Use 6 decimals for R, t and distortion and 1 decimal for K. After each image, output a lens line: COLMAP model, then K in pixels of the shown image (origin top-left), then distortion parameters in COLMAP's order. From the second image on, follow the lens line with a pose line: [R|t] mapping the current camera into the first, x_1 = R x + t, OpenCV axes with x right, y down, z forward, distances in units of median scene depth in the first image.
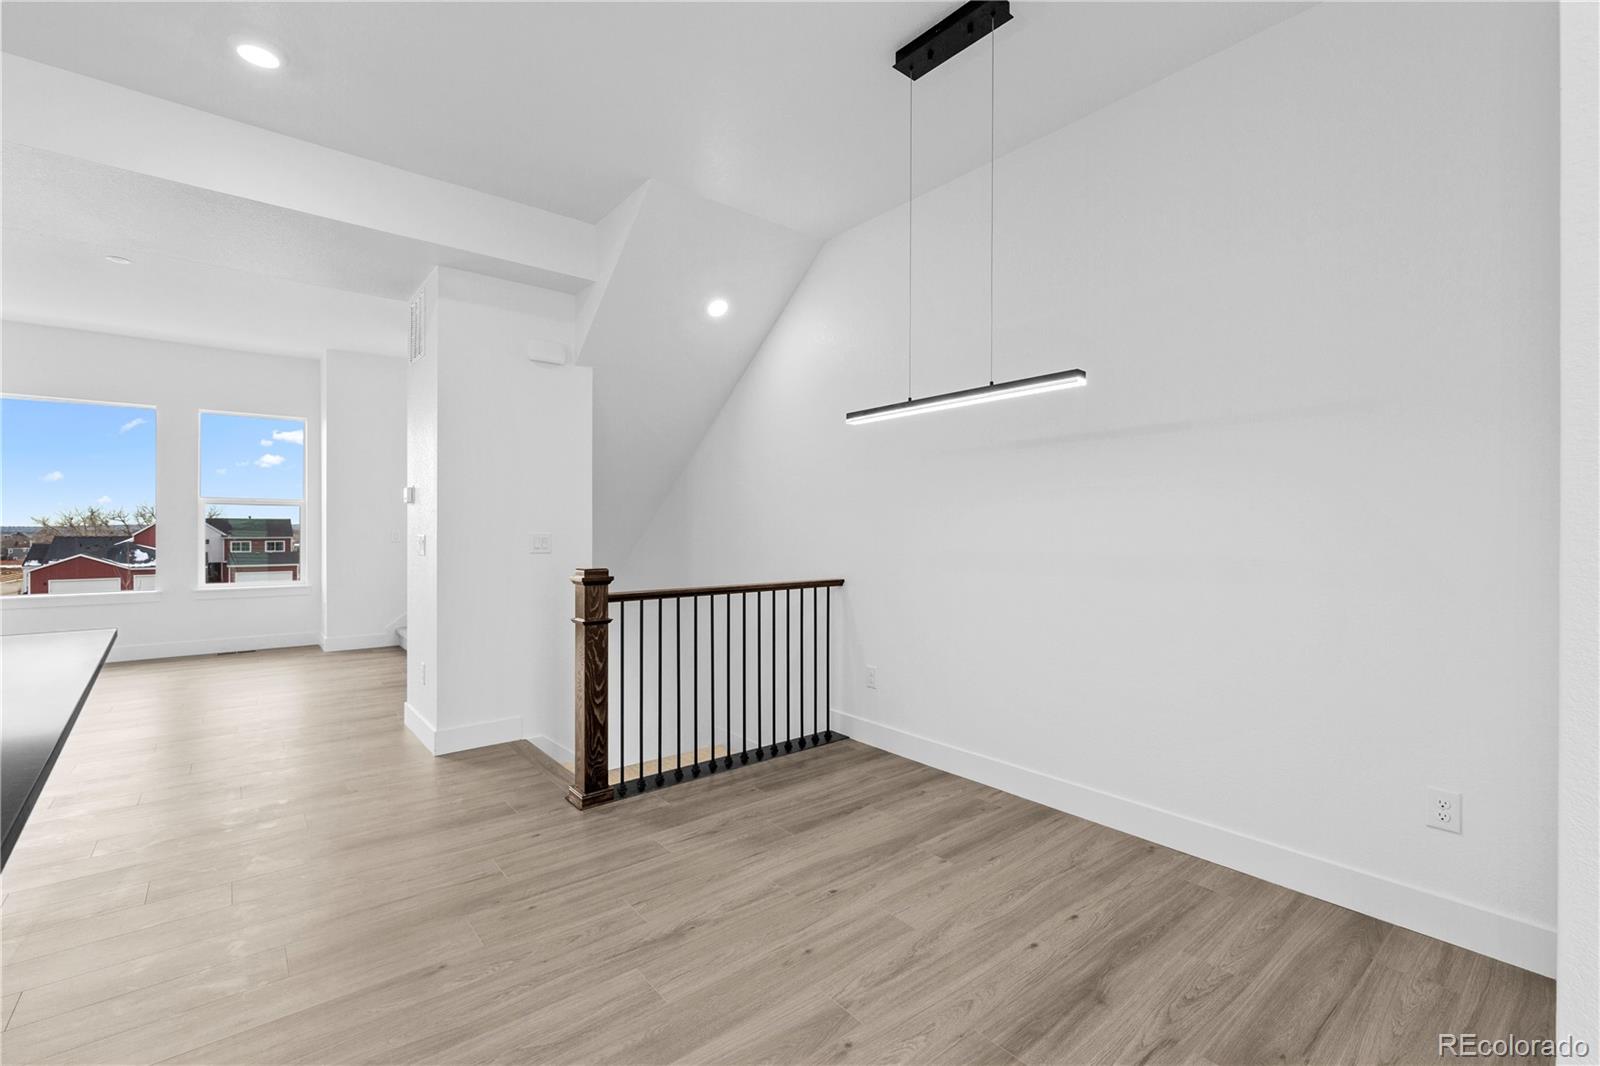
lens RADIAL K [[698.5, 0, 806.8], [0, 698.5, 528.5], [0, 0, 1]] dist [-0.000177, 0.000047]
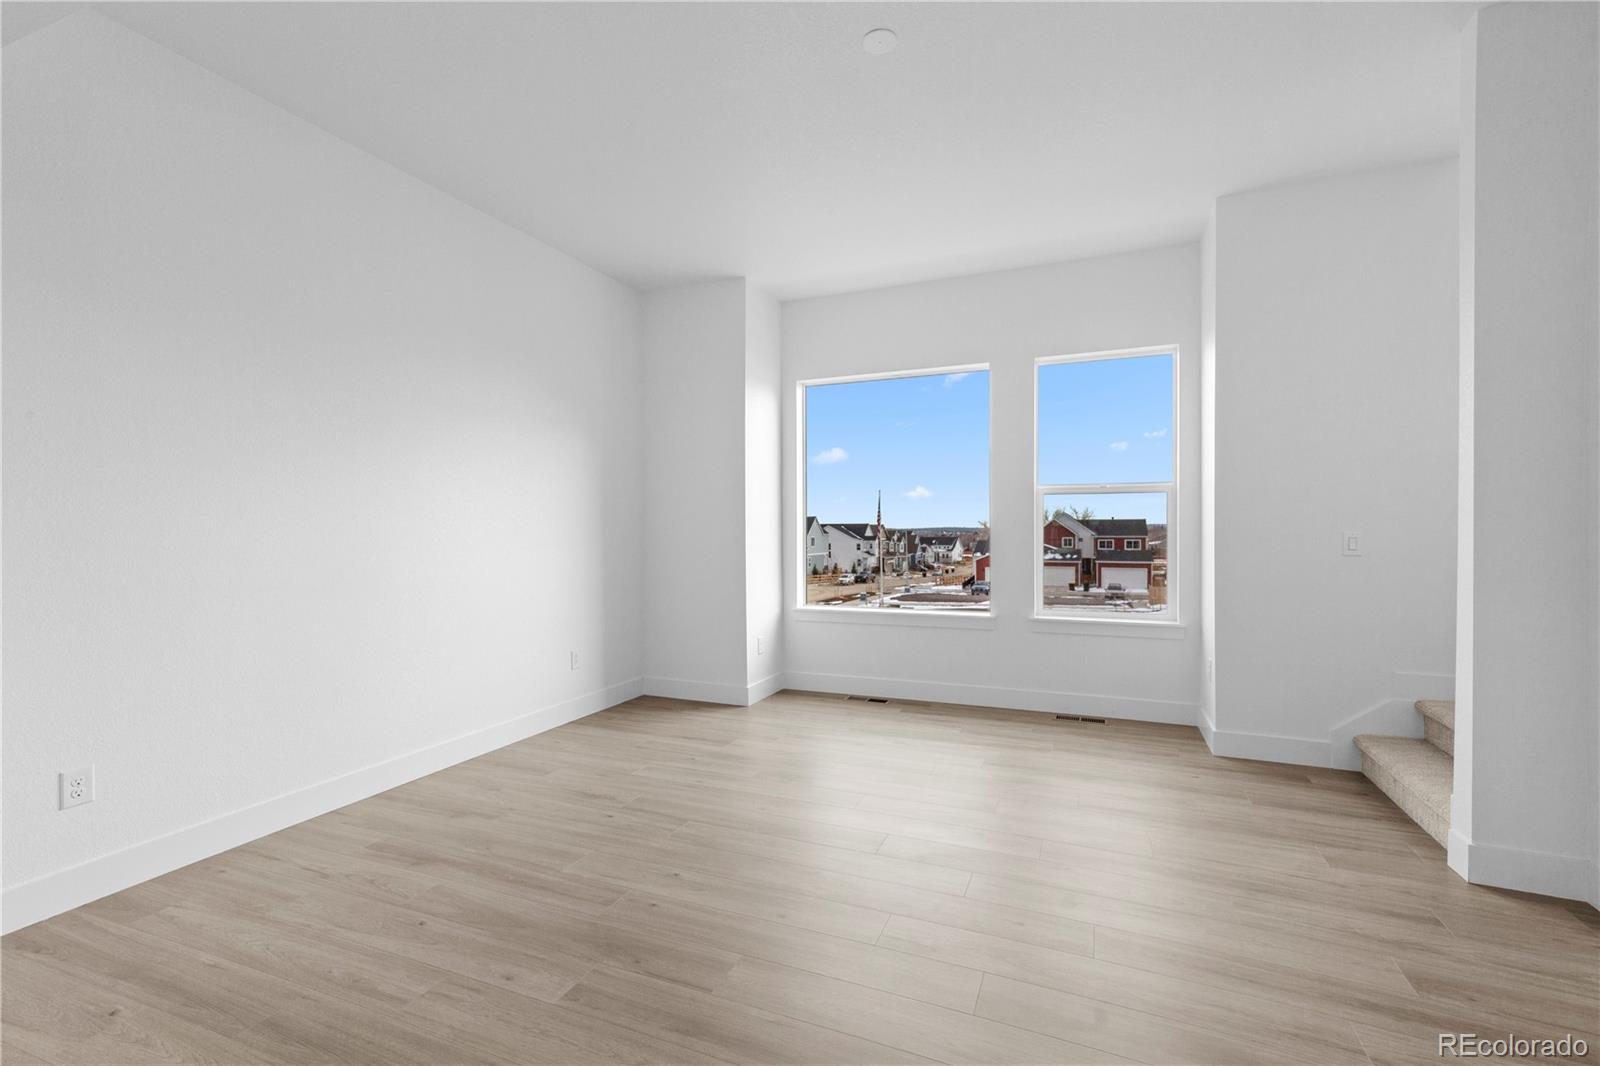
lens RADIAL K [[698.5, 0, 806.8], [0, 698.5, 528.5], [0, 0, 1]] dist [-0.000177, 0.000047]
pose [[0.464703, -0.003719, -0.885459, -0.367708], [0.005069, 0.999986, -0.001540, -0.004410], [0.885452, -0.003773, 0.464715, 0.482835]]
